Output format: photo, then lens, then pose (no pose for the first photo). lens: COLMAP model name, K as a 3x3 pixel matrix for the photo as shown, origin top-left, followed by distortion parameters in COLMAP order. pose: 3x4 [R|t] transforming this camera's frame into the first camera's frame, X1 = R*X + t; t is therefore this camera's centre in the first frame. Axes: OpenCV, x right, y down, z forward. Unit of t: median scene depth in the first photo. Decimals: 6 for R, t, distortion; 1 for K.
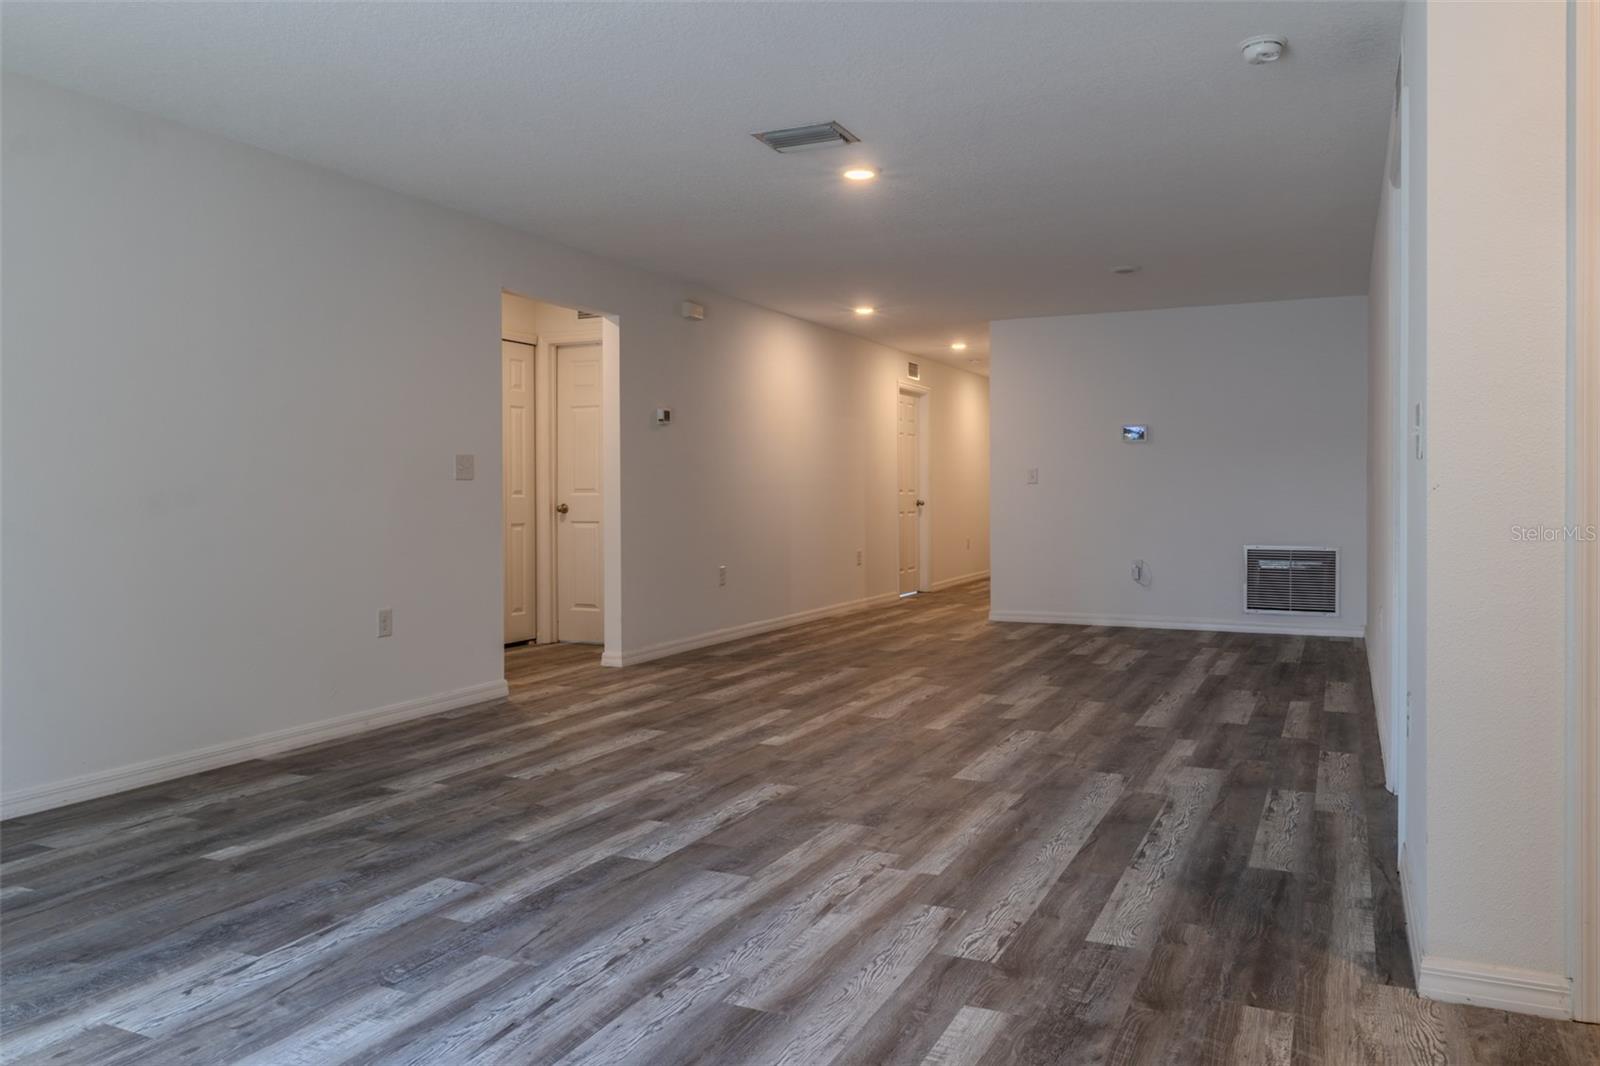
lens RADIAL K [[1132.4, 0, 818.7], [0, 1132.4, 496.4], [0, 0, 1]] dist [0.000176, 0.000516]
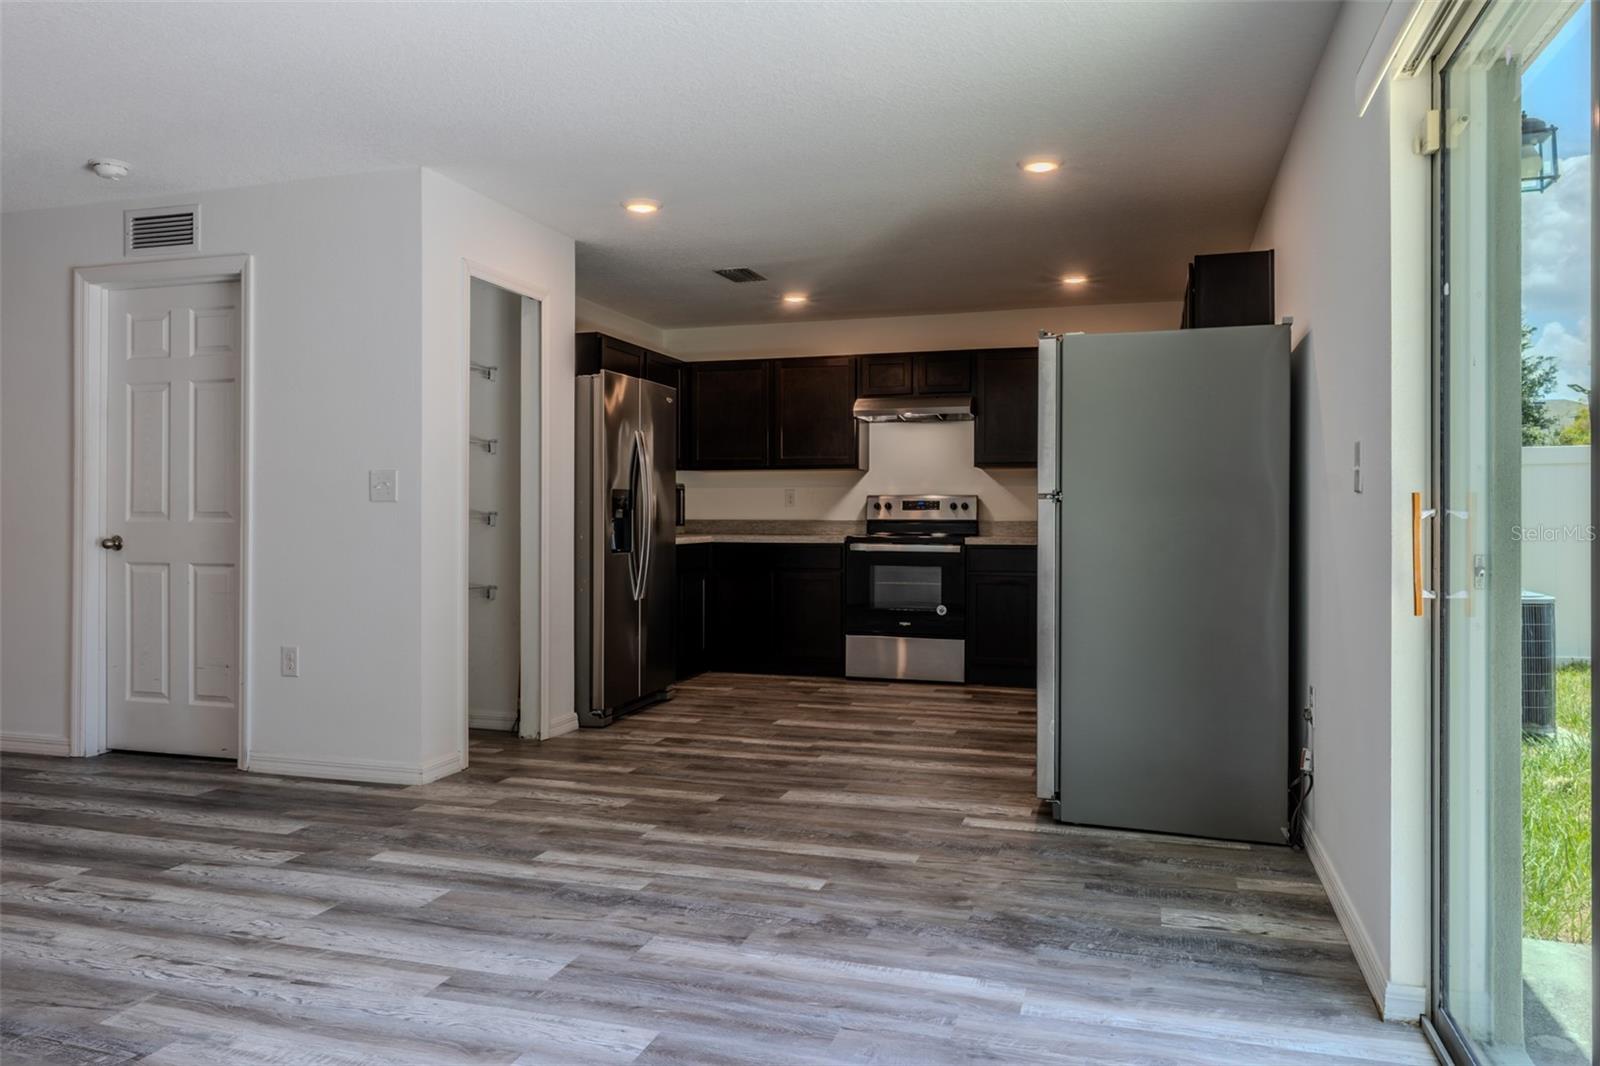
lens RADIAL K [[1107.1, 0, 804.4], [0, 1107.1, 515.2], [0, 0, 1]] dist [0.000674, 0.004321]
pose [[-0.132565, 0.004839, 0.991162, -1.222429], [0.002394, 0.999987, -0.004562, -0.001233], [-0.991171, 0.001768, -0.132575, 0.533030]]
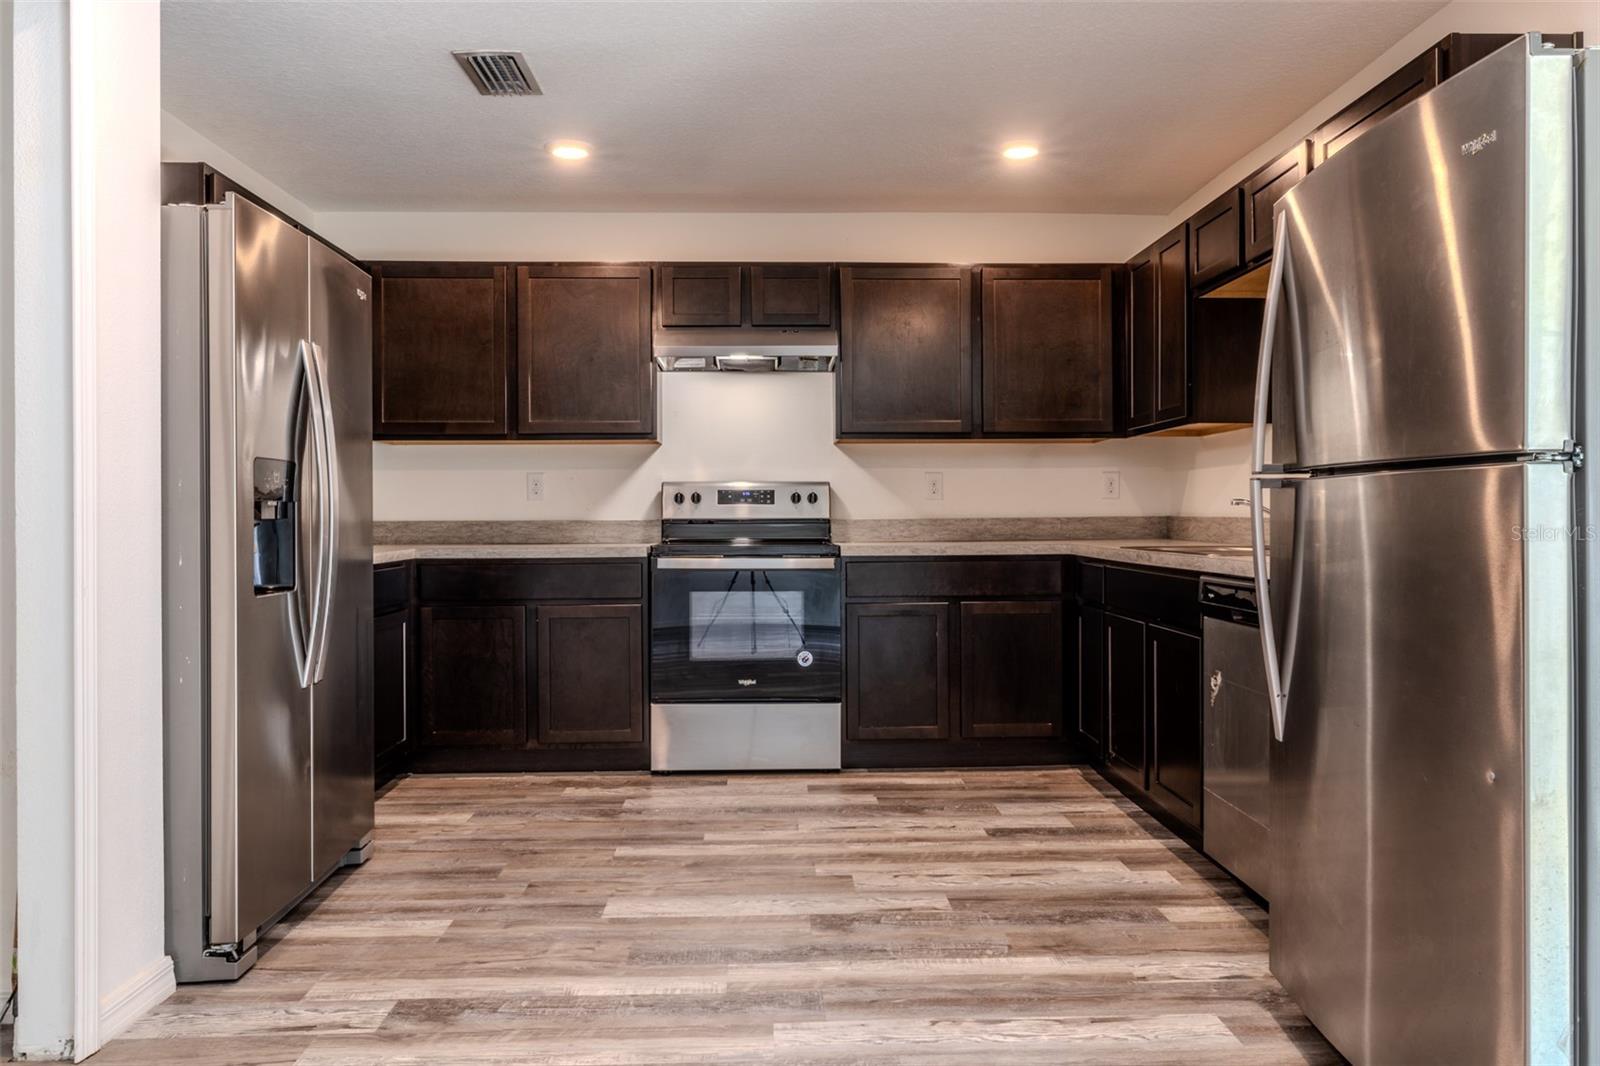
lens RADIAL K [[1107.1, 0, 804.4], [0, 1107.1, 515.2], [0, 0, 1]] dist [0.000674, 0.004321]
pose [[-0.451669, 0.004991, 0.892172, -0.185747], [0.008985, 0.999959, -0.001046, -0.004535], [-0.892140, 0.007544, -0.451695, 0.624209]]
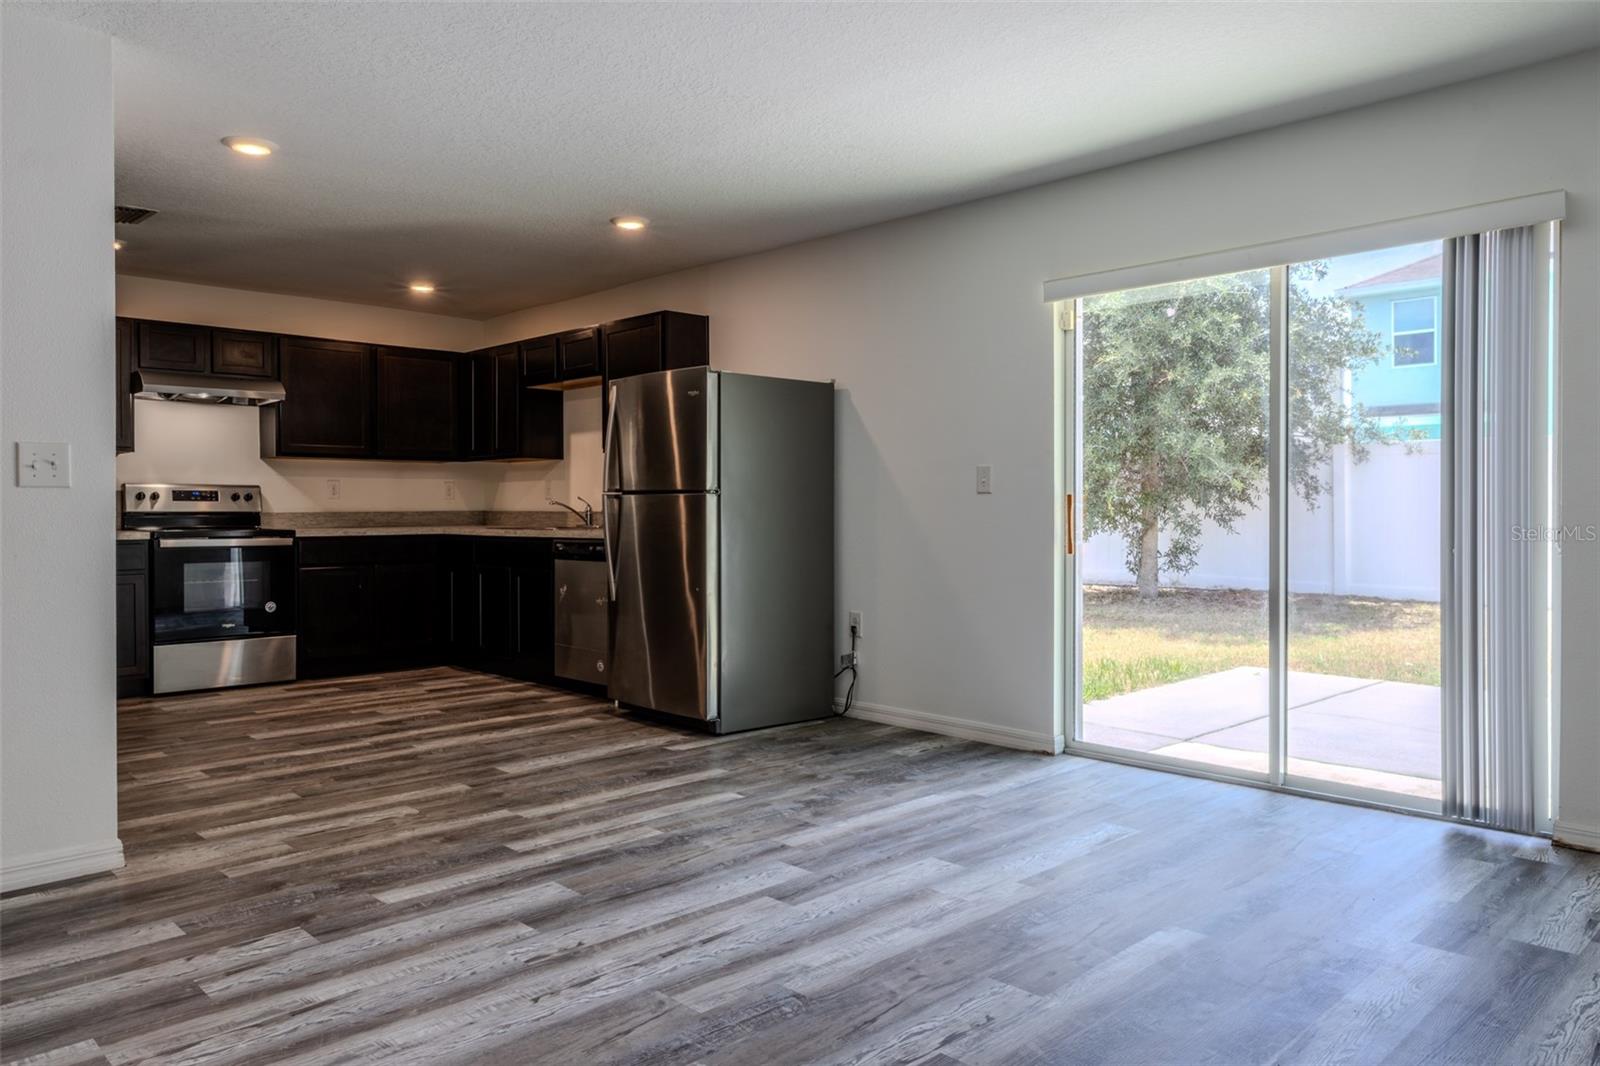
lens RADIAL K [[1107.1, 0, 804.4], [0, 1107.1, 515.2], [0, 0, 1]] dist [0.000674, 0.004321]
pose [[-0.935680, 0.002954, 0.352838, -0.669951], [0.006325, 0.999945, 0.008403, -0.006271], [-0.352793, 0.010094, -0.935647, 1.748476]]
